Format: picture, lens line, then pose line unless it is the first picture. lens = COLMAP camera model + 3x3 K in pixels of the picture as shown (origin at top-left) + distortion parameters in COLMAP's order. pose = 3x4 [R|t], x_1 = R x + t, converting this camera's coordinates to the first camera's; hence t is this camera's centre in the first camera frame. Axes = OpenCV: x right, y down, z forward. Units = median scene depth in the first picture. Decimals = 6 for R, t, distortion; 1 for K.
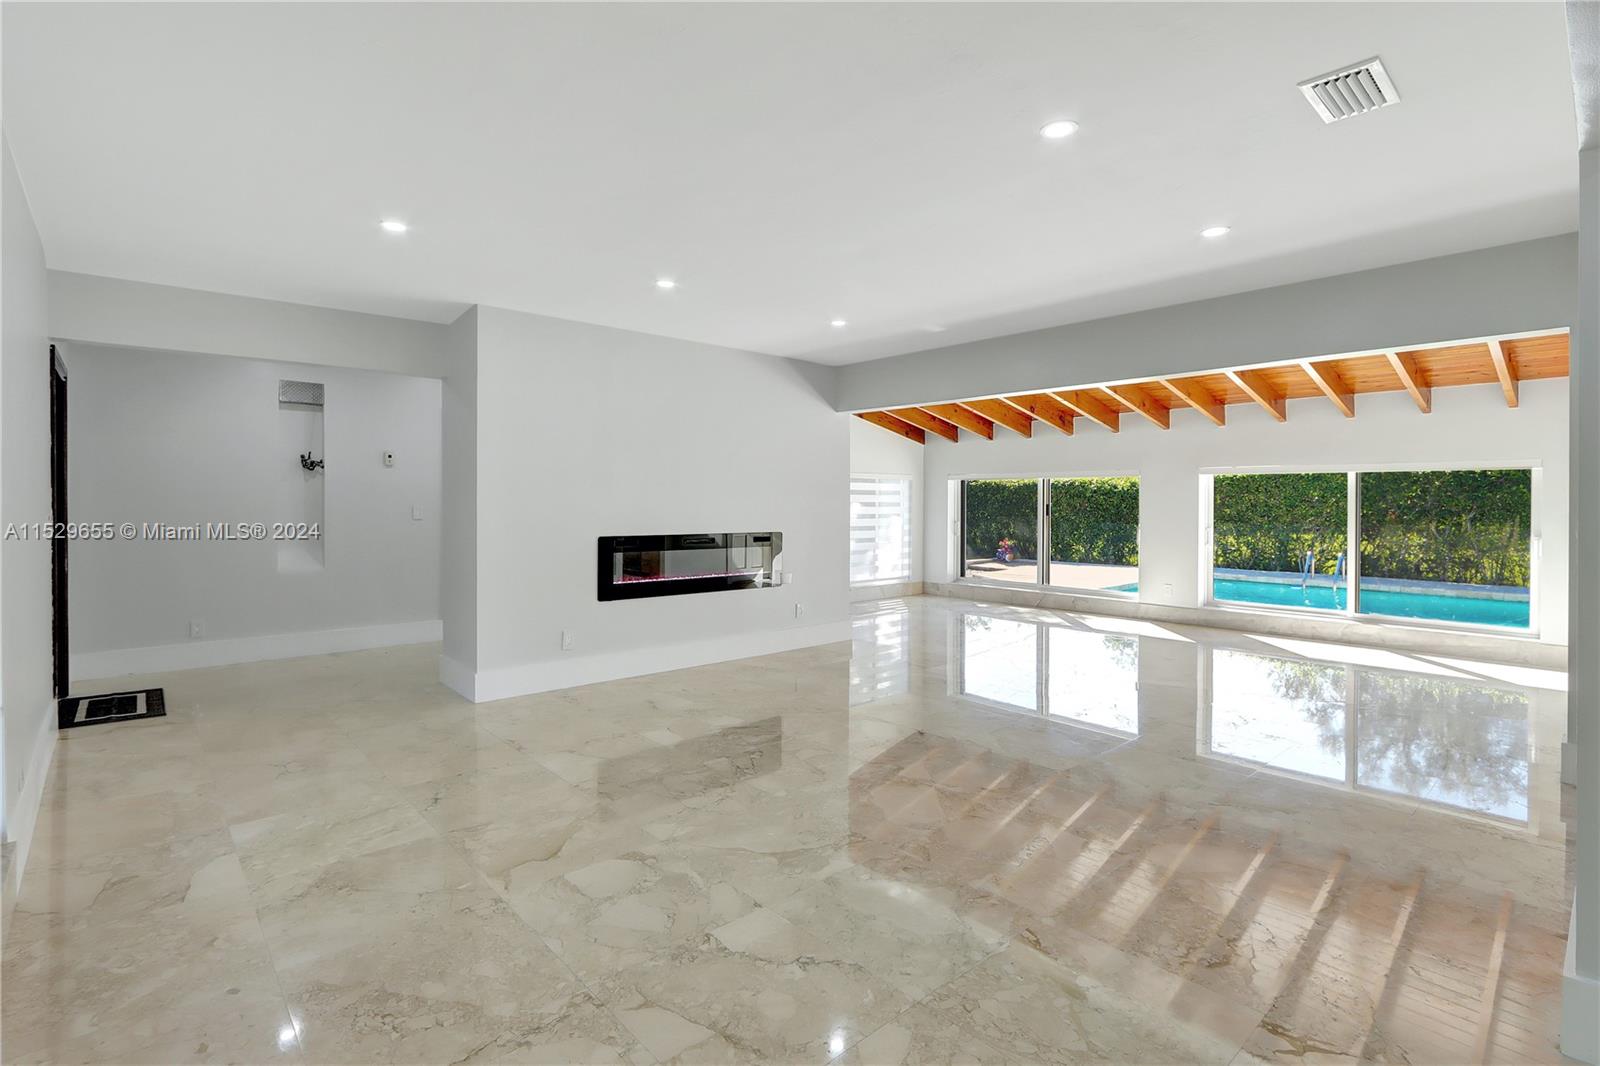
lens RADIAL K [[760.5, 0, 782.2], [0, 760.5, 516.9], [0, 0, 1]] dist [-0.023785, 0.001390]
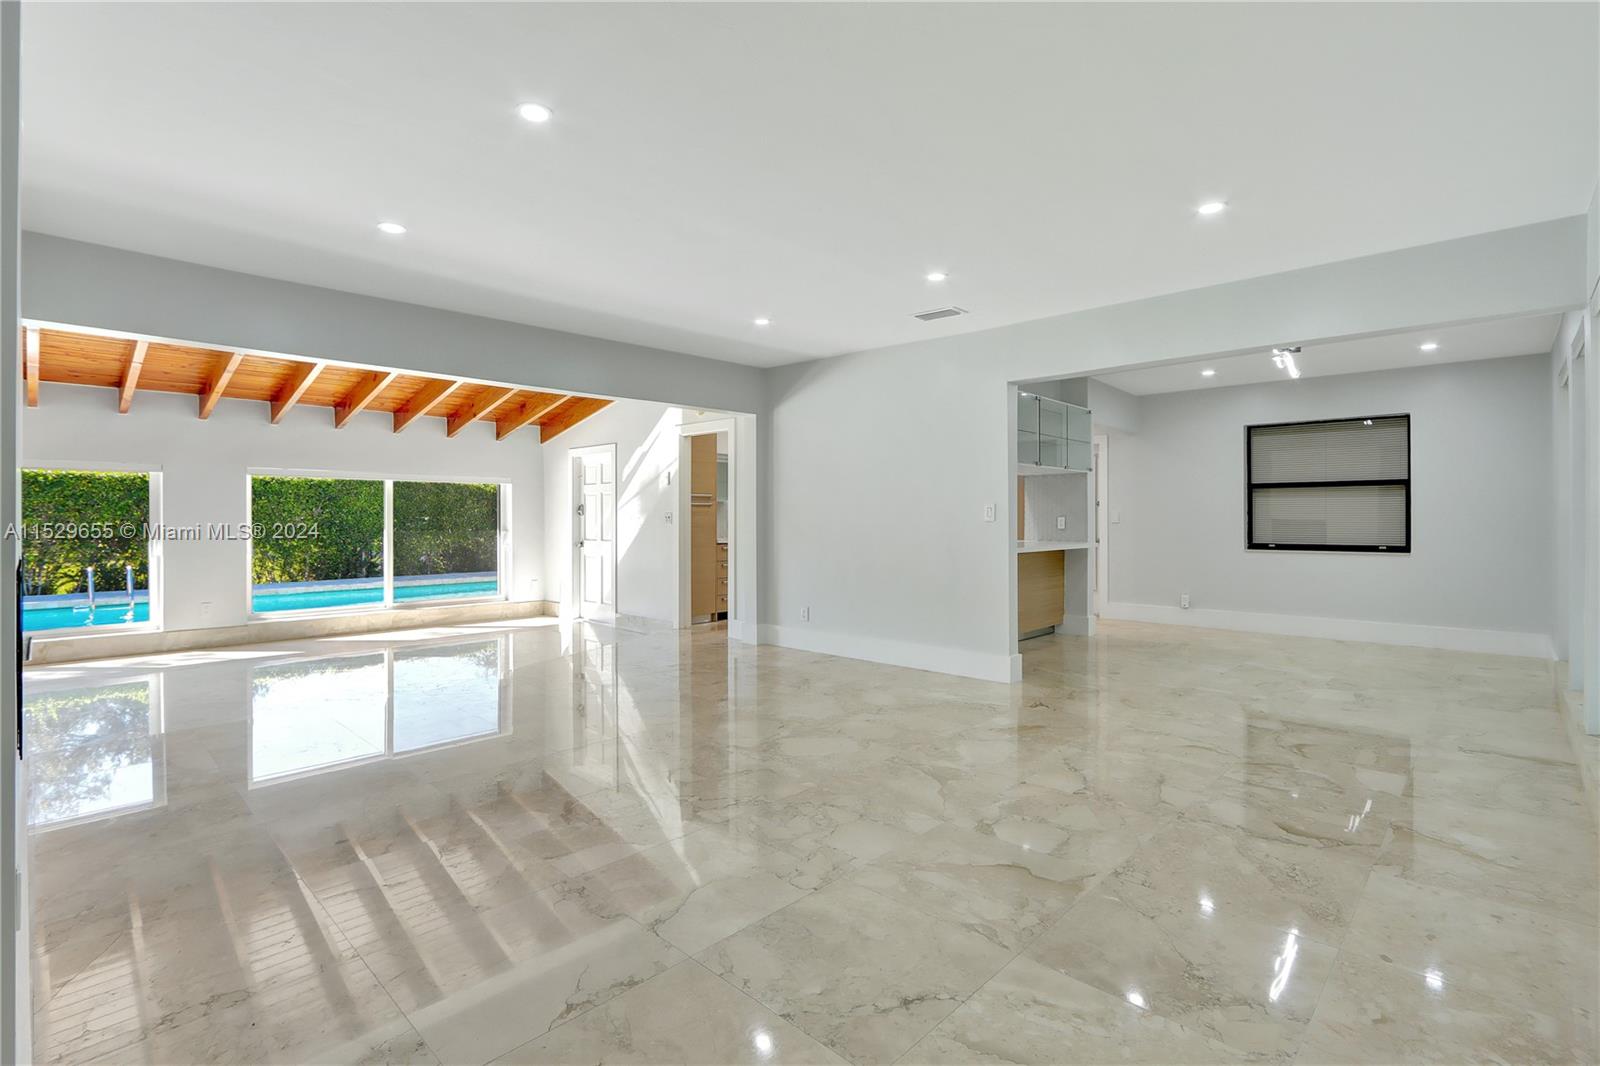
lens RADIAL K [[760.5, 0, 782.2], [0, 760.5, 516.9], [0, 0, 1]] dist [-0.023785, 0.001390]
pose [[-0.073798, -0.004711, 0.997262, -1.005923], [0.026459, 0.999628, 0.006680, 0.008819], [-0.996922, 0.026880, -0.073646, 1.123681]]
